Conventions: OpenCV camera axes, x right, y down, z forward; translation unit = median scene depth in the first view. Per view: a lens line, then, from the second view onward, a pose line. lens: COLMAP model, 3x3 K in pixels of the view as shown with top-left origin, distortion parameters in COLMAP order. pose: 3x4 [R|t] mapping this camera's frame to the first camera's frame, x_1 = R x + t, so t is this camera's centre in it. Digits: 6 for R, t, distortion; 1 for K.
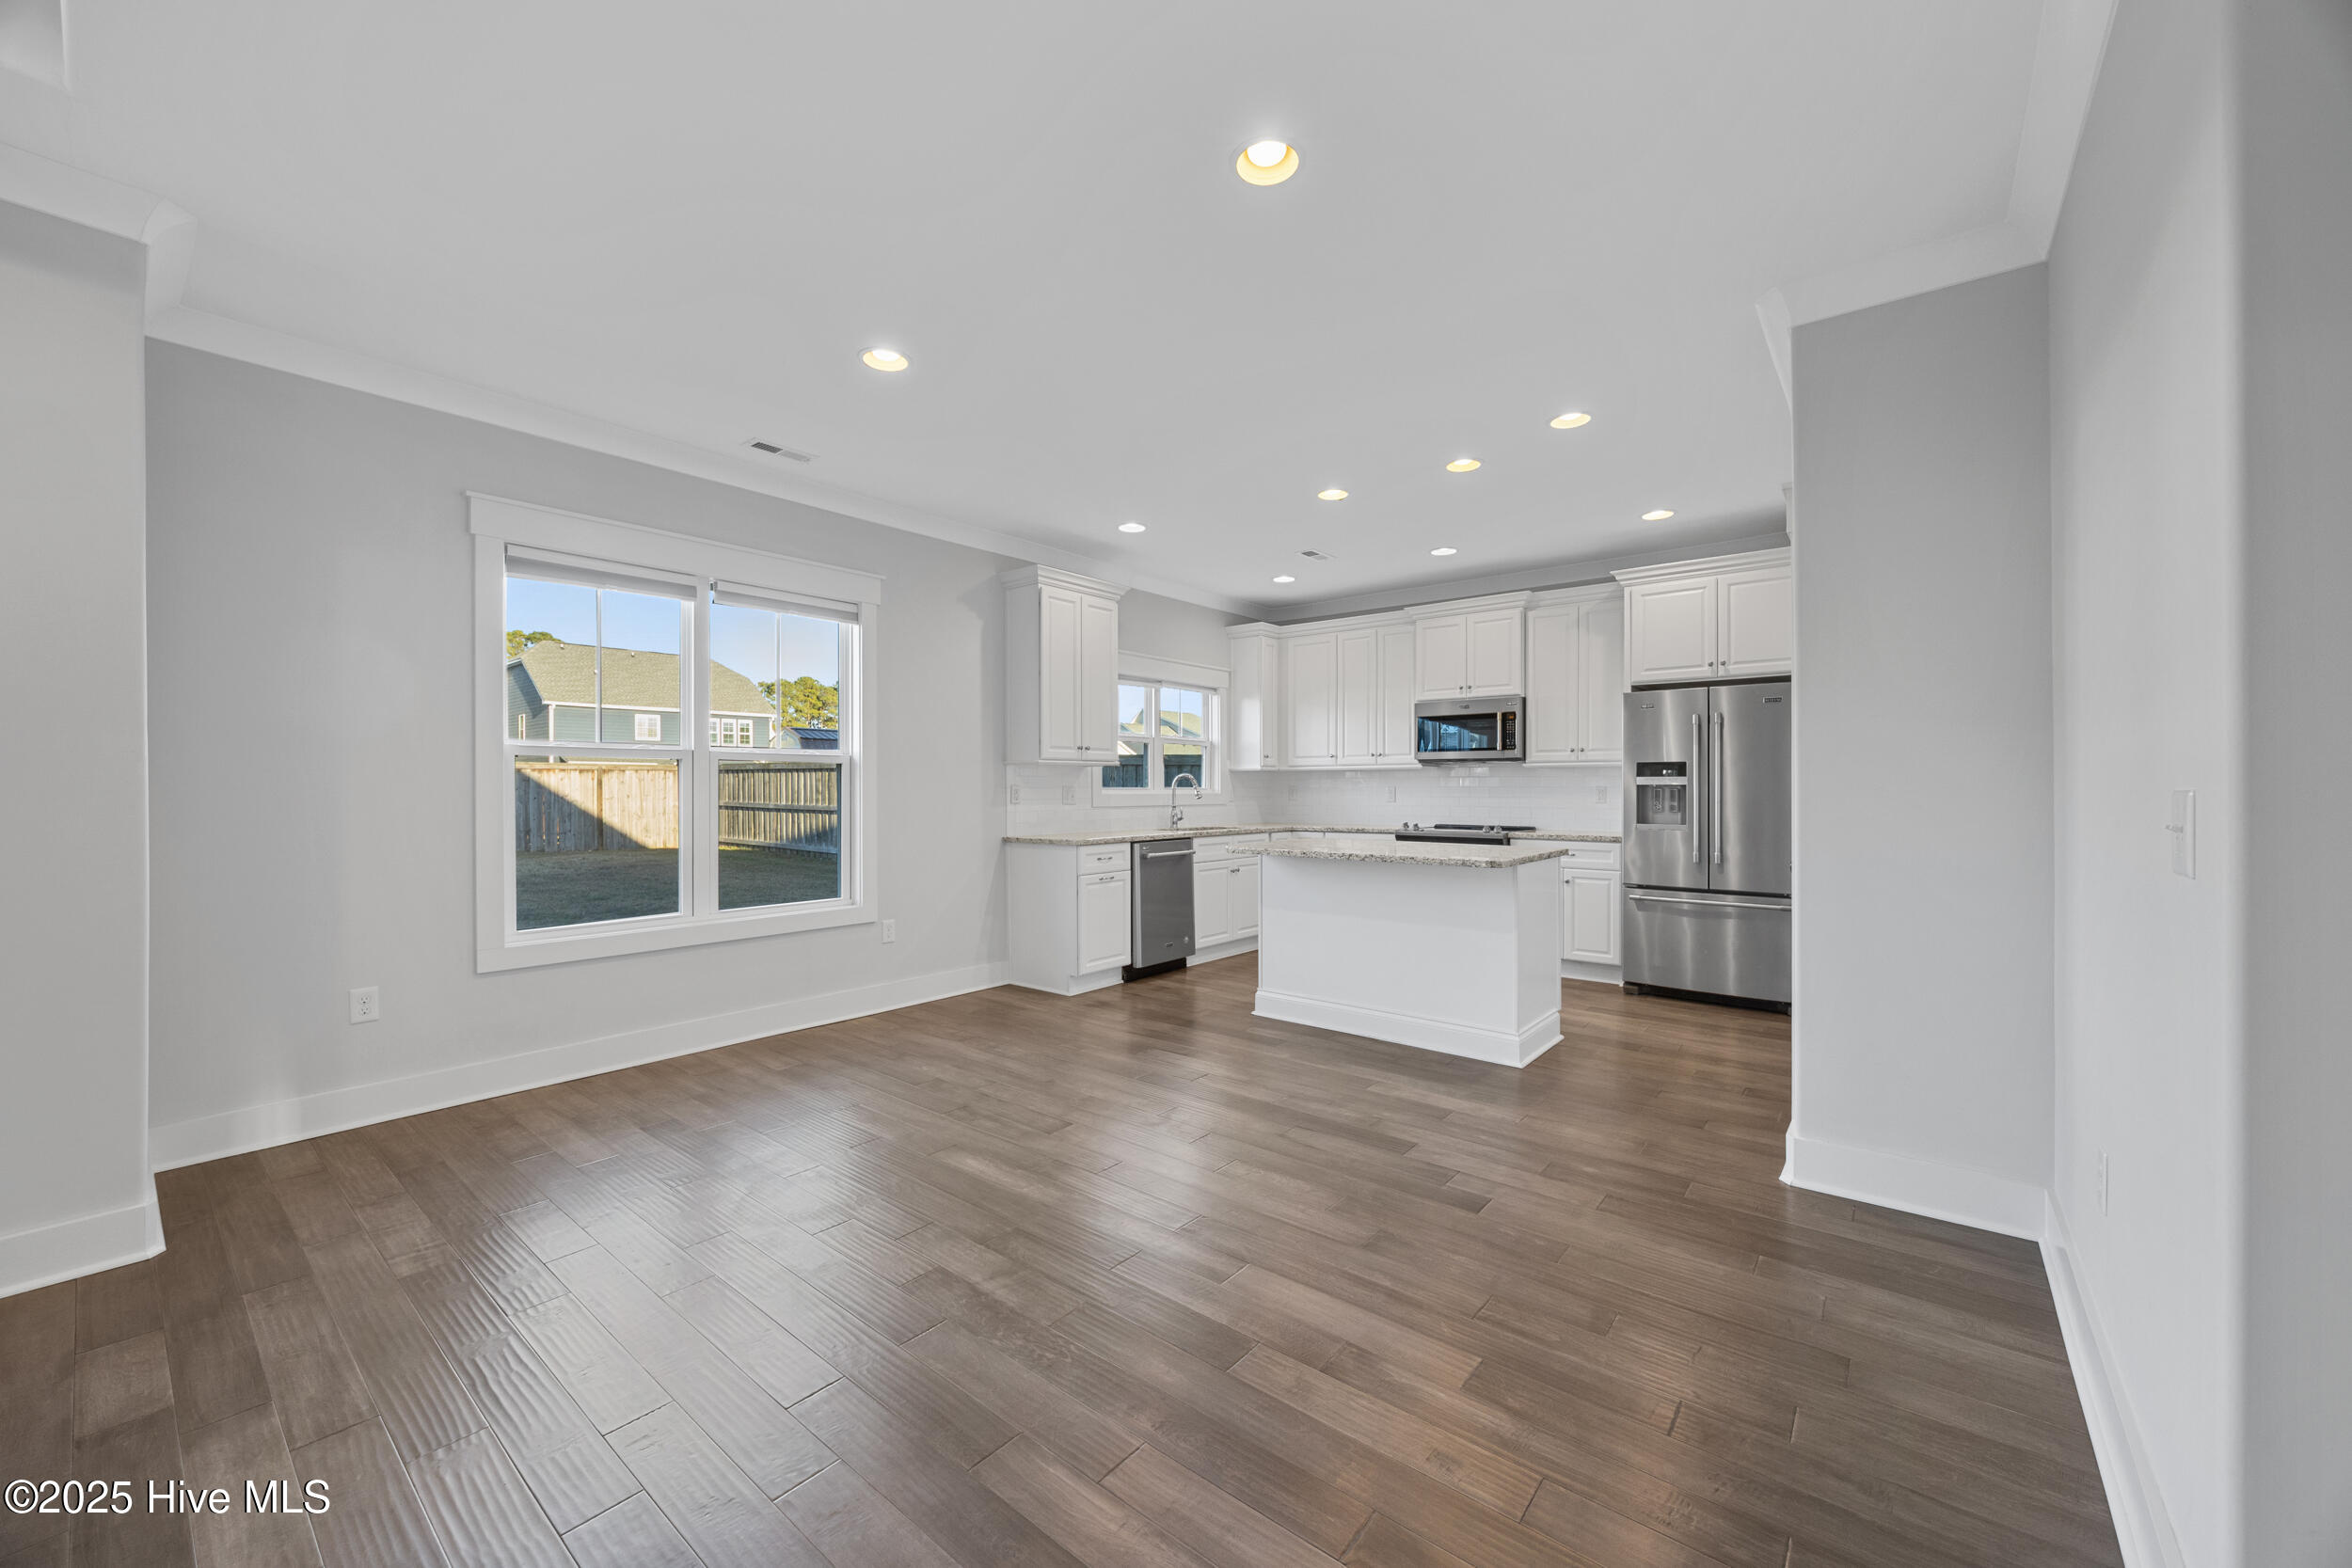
lens RADIAL K [[892.8, 0, 1169.3], [0, 892.8, 787.9], [0, 0, 1]] dist [-0.003791, -0.000246]
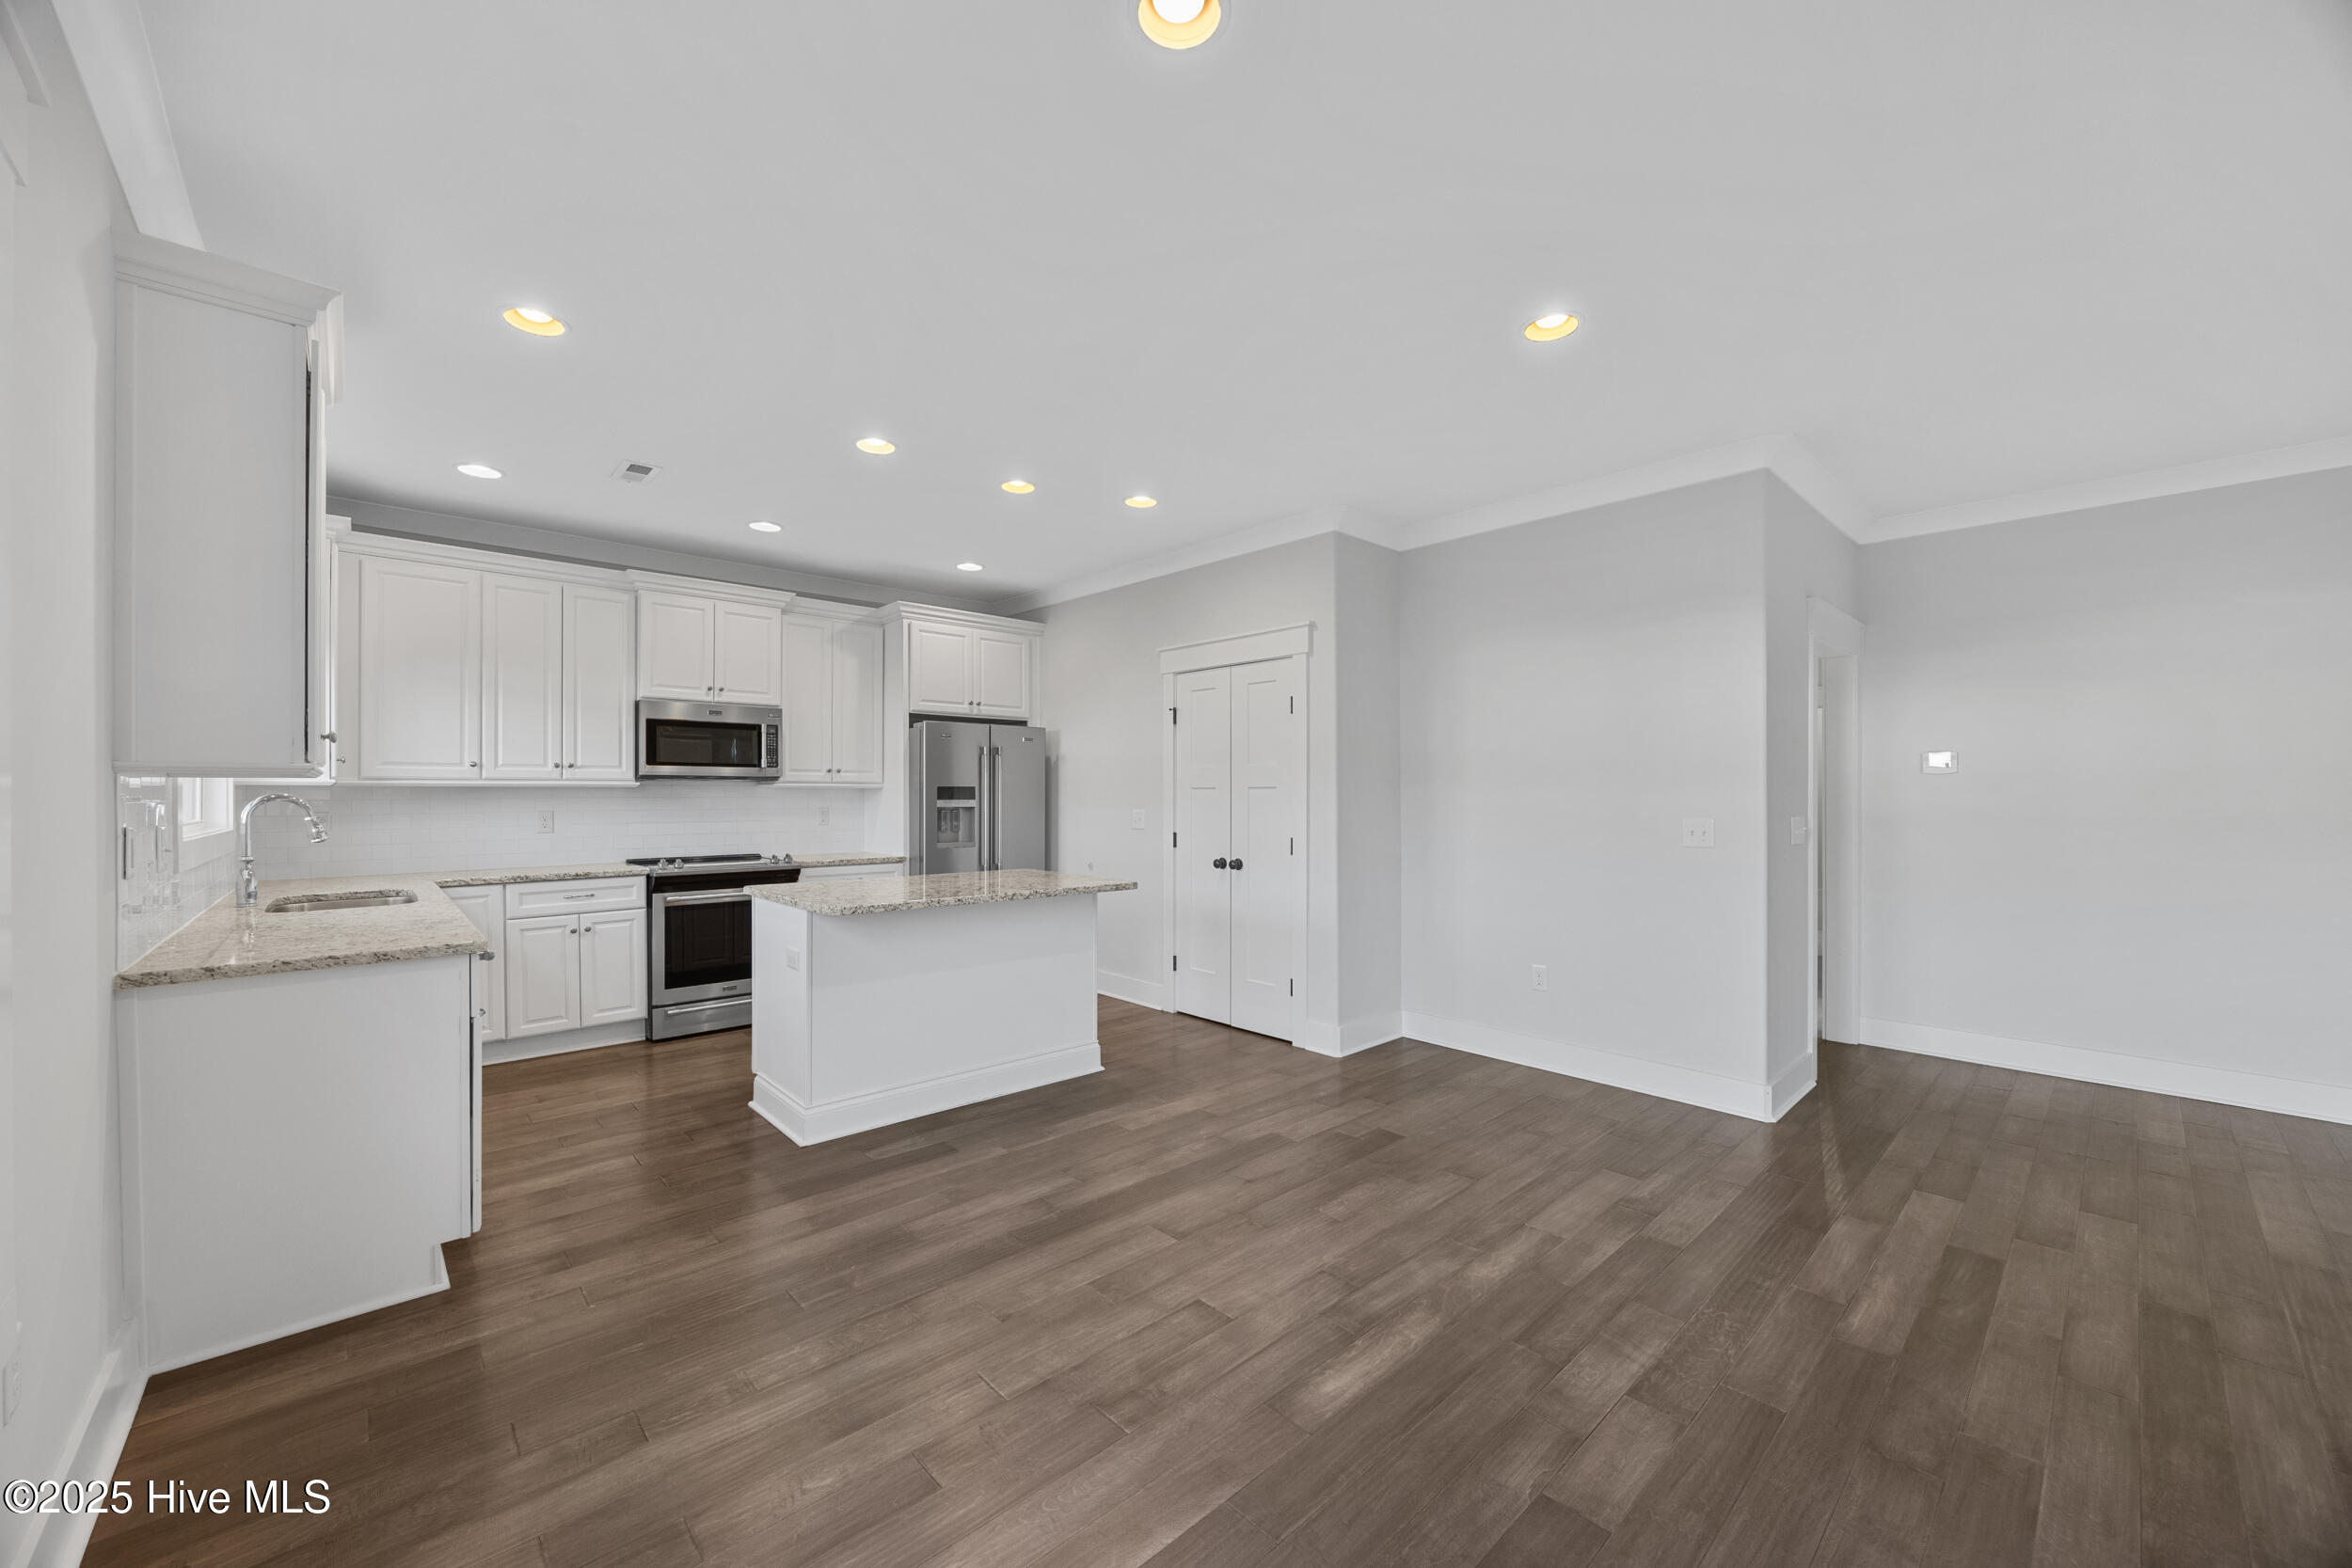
lens RADIAL K [[892.8, 0, 1166.2], [0, 892.8, 795.7], [0, 0, 1]] dist [-0.003791, -0.000246]
pose [[0.142041, -0.000319, 0.989861, -0.482899], [0.000394, 1.000000, 0.000265, -0.016706], [-0.989861, 0.000353, 0.142041, 0.544066]]
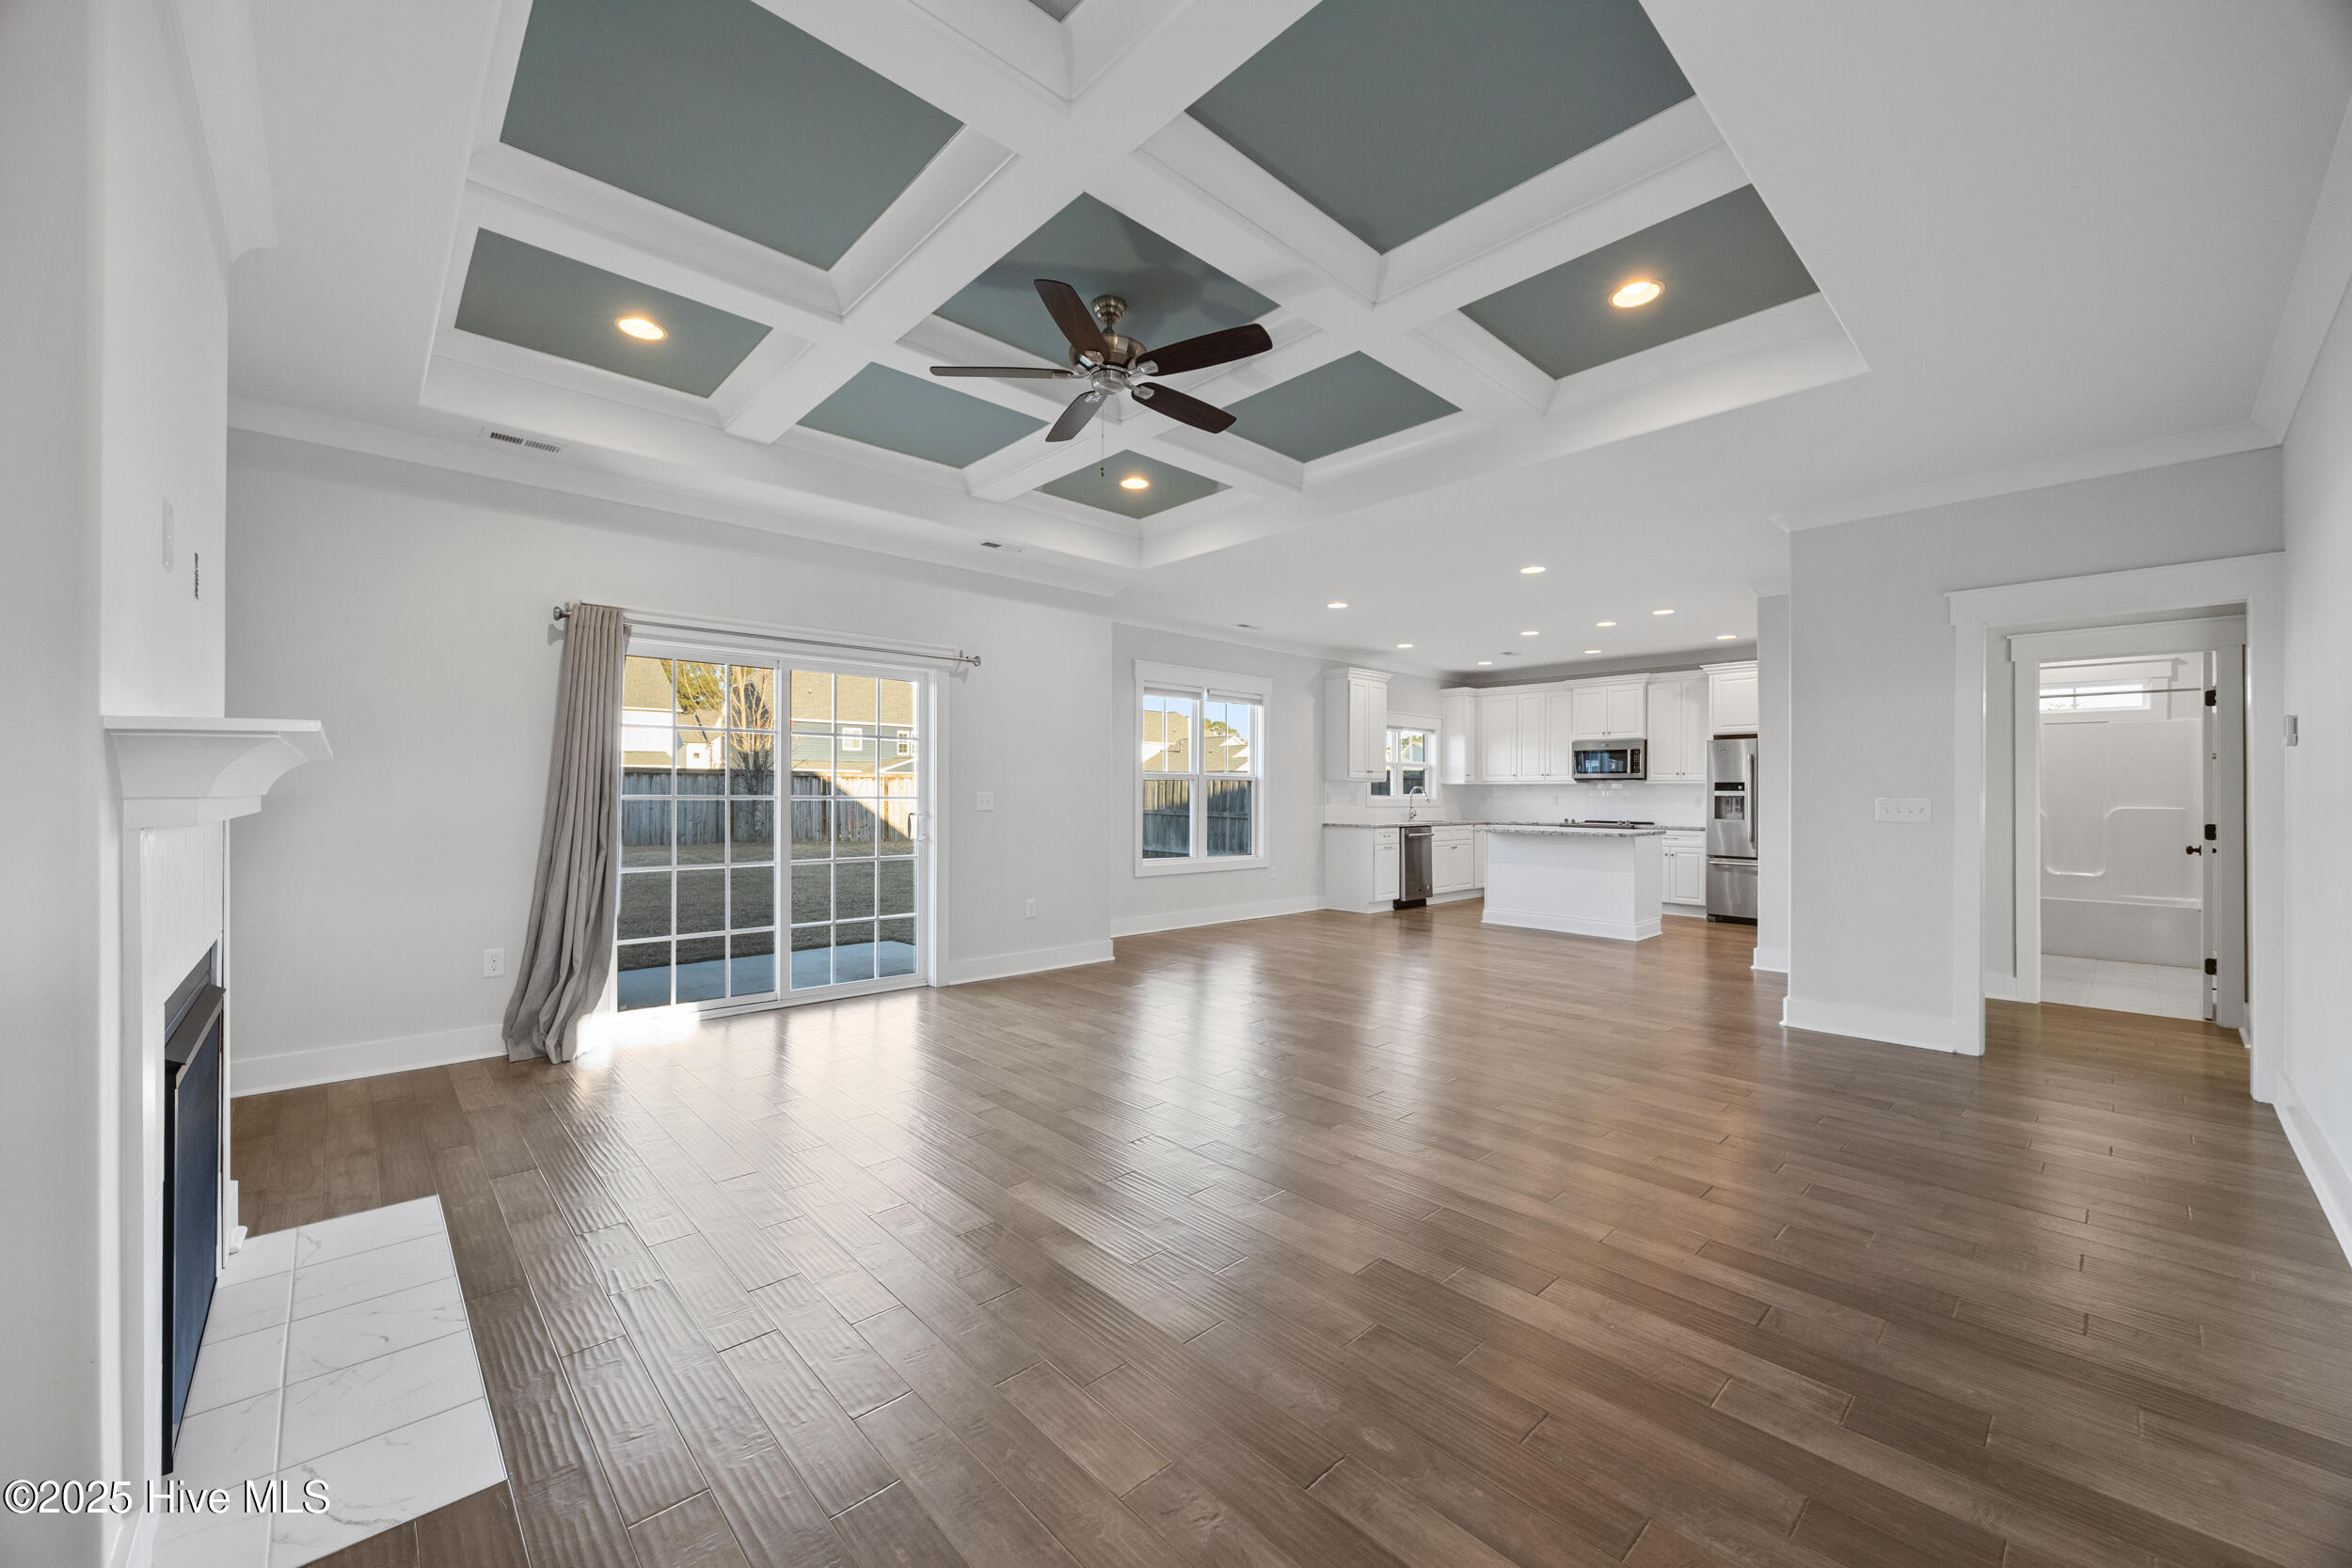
lens RADIAL K [[892.8, 0, 1169.3], [0, 892.8, 796.6], [0, 0, 1]] dist [-0.003791, -0.000246]
pose [[0.991380, 0.007355, -0.130809, -0.259066], [-0.007022, 0.999971, 0.003007, 0.000568], [0.130827, -0.002063, 0.991403, -0.755591]]
